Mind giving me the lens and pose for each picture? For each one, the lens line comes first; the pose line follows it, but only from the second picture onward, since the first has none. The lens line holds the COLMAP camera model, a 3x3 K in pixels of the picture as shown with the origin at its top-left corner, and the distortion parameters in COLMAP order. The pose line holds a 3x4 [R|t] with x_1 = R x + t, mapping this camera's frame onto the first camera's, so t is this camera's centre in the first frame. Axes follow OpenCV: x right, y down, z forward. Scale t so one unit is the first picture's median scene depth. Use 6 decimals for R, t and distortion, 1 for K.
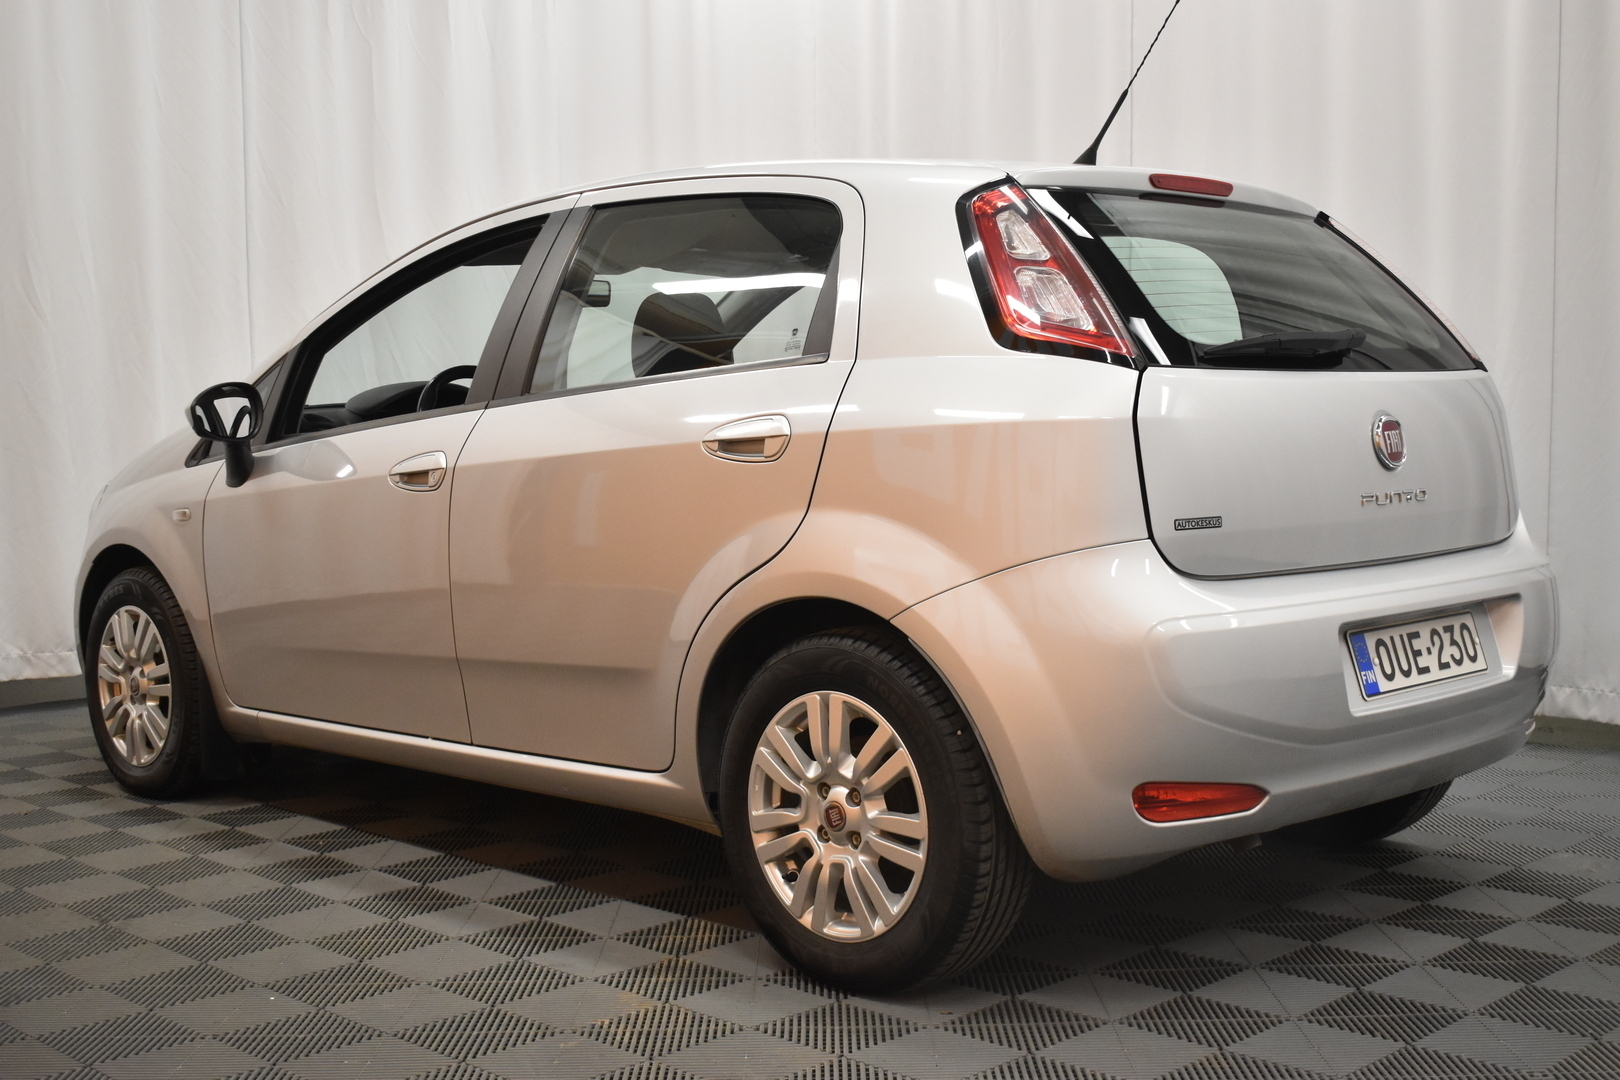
lens RADIAL K [[2040.3, 0, 810.0], [0, 2040.3, 540.0], [0, 0, 1]] dist [-0.008219, -0.011836]
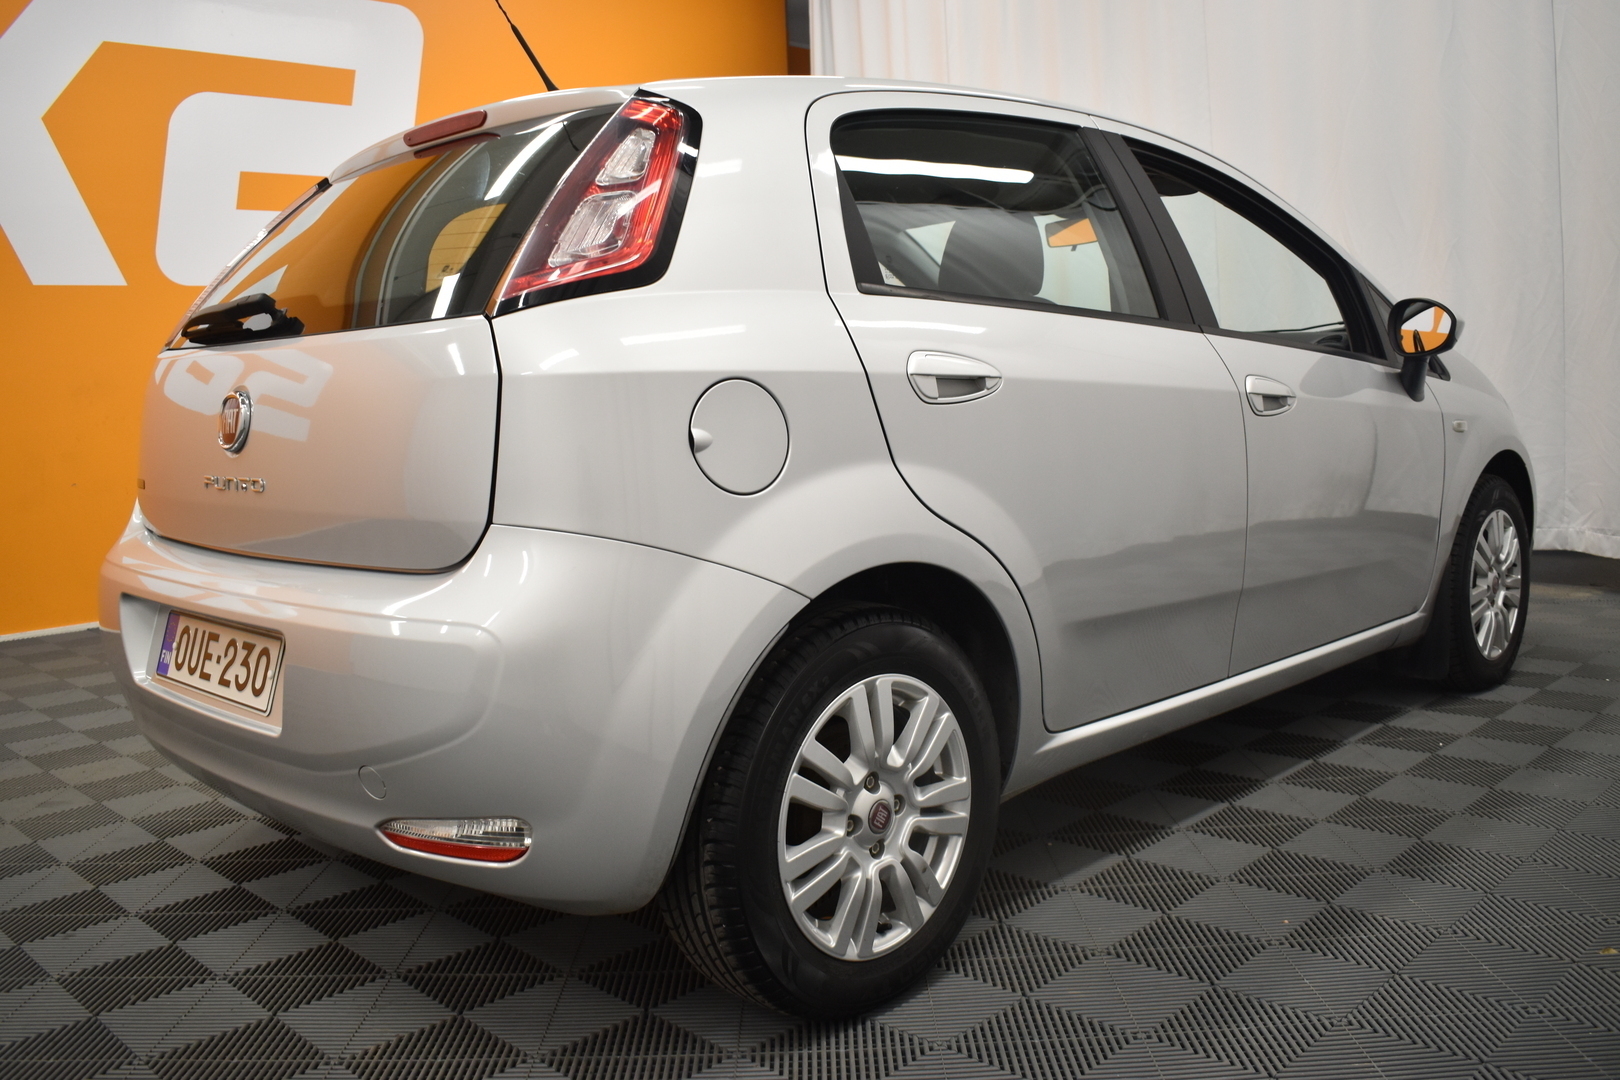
lens RADIAL K [[1407.2, 0, 810.0], [0, 1407.2, 540.0], [0, 0, 1]] dist [-0.103958, -0.002739]
pose [[-0.002650, 0.127125, -0.991883, 0.898355], [-0.038651, 0.991132, 0.127132, -0.084260], [0.999249, 0.038675, 0.002287, 1.262001]]
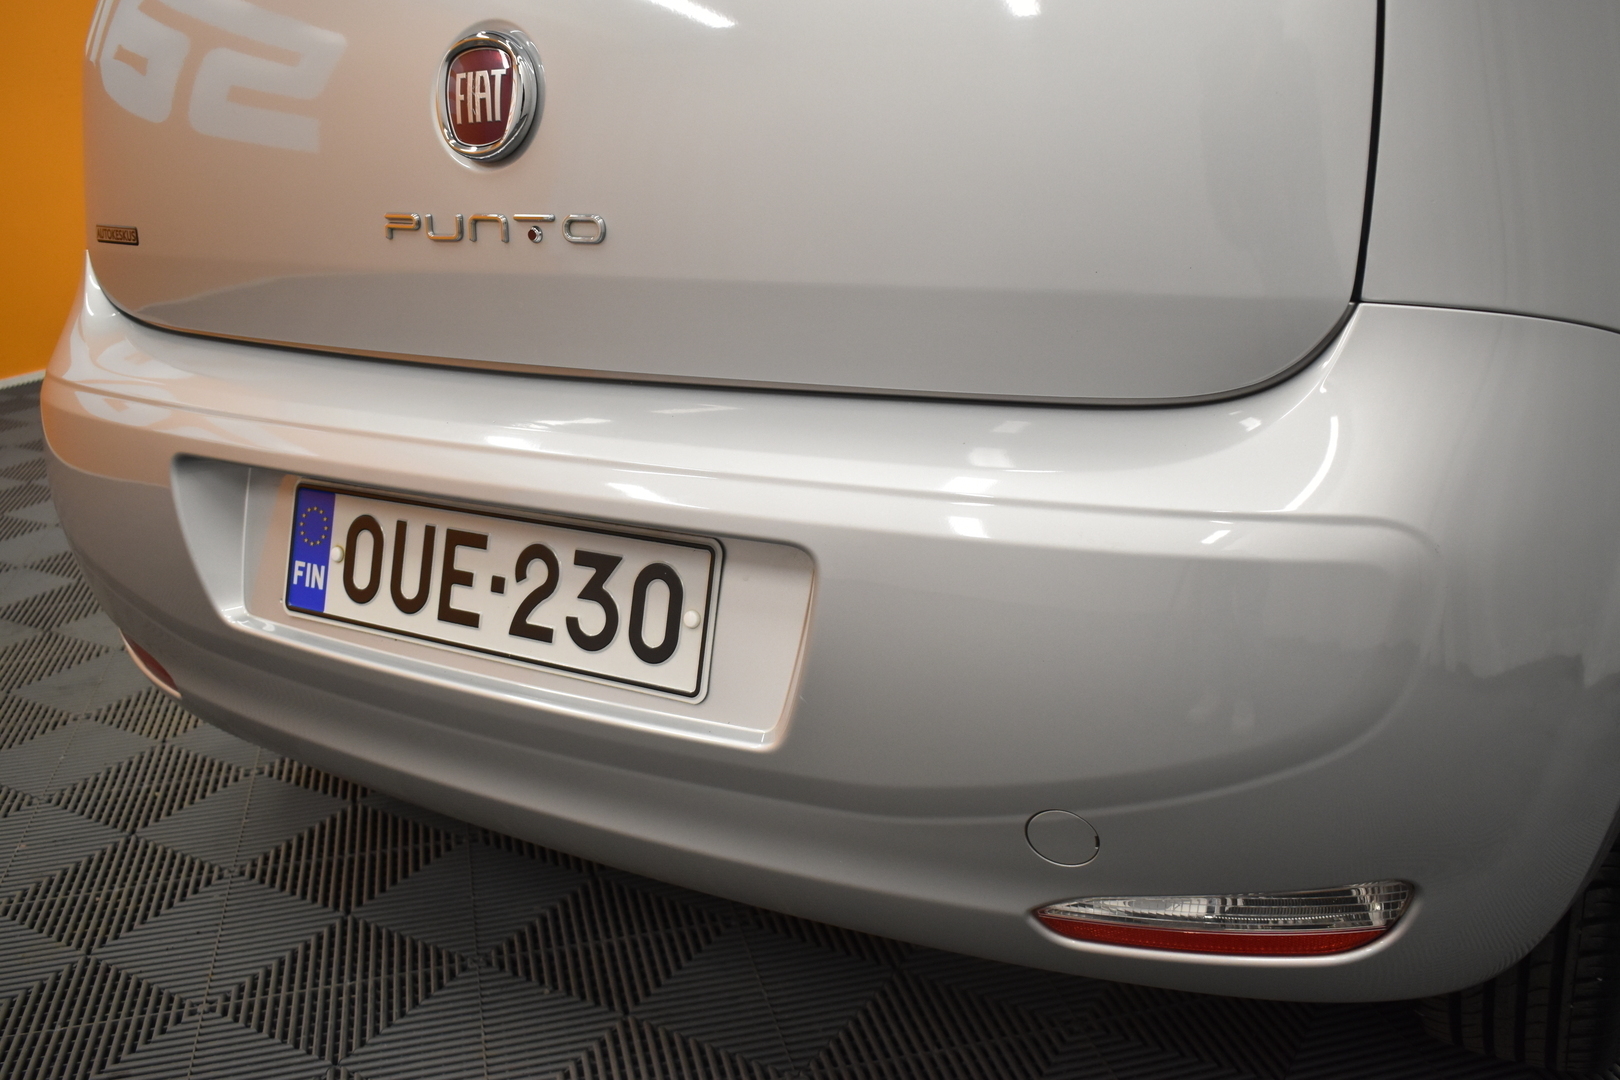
lens RADIAL K [[1528.5, 0, 810.0], [0, 1528.5, 540.0], [0, 0, 1]] dist [-0.065769, 0.028857]
pose [[0.228681, 0.301890, -0.925509, 0.629607], [-0.028338, 0.952363, 0.303648, -0.058834], [0.973089, -0.043212, 0.226342, 0.997410]]
